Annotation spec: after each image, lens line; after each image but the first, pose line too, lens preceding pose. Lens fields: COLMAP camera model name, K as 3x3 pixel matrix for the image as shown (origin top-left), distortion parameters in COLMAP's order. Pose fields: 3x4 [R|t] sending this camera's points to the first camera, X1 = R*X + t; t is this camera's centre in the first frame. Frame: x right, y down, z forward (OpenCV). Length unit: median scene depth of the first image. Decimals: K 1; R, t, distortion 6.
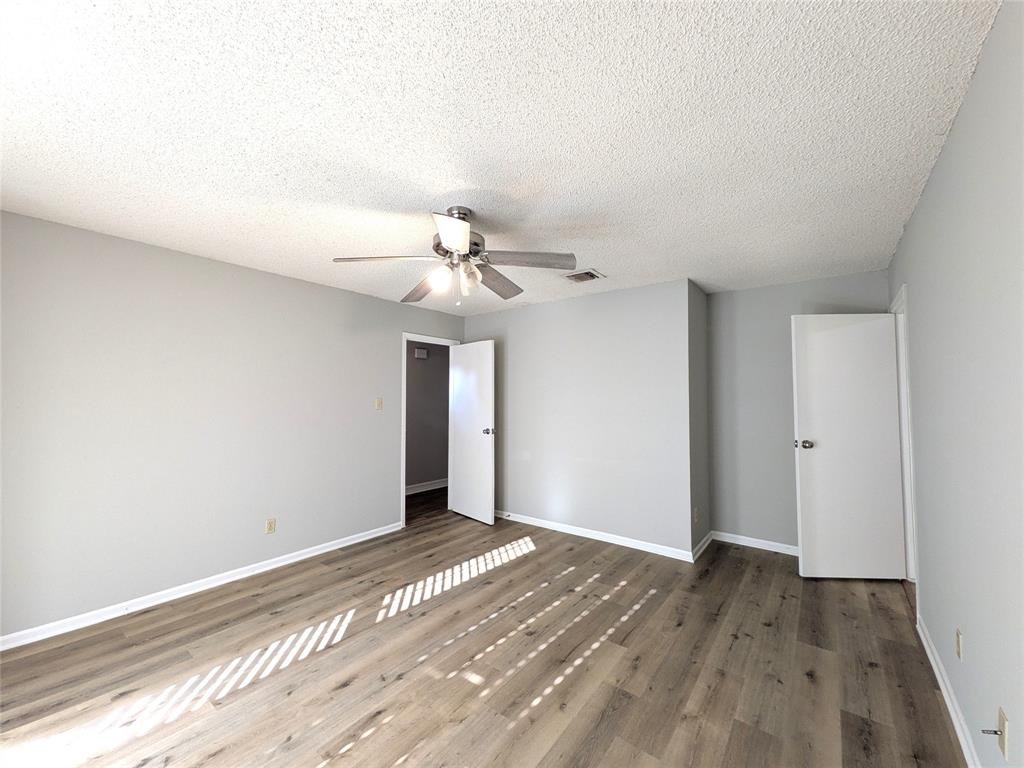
lens RADIAL K [[403.4, 0, 512.1], [0, 403.4, 387.7], [0, 0, 1]] dist [0.009745, -0.002894]
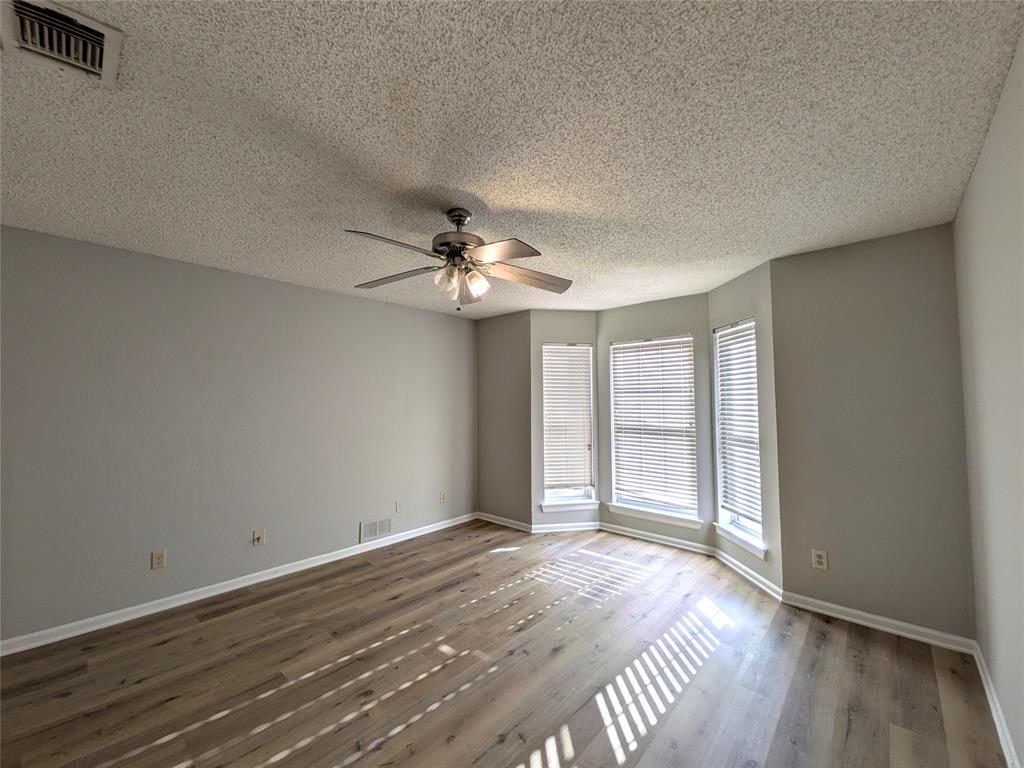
lens RADIAL K [[403.4, 0, 513.6], [0, 403.4, 384.6], [0, 0, 1]] dist [0.009745, -0.002894]
pose [[-0.997033, 0.008940, 0.076450, -0.336555], [0.002694, 0.996676, -0.081427, 0.055647], [-0.076924, -0.080979, -0.993743, 1.941197]]
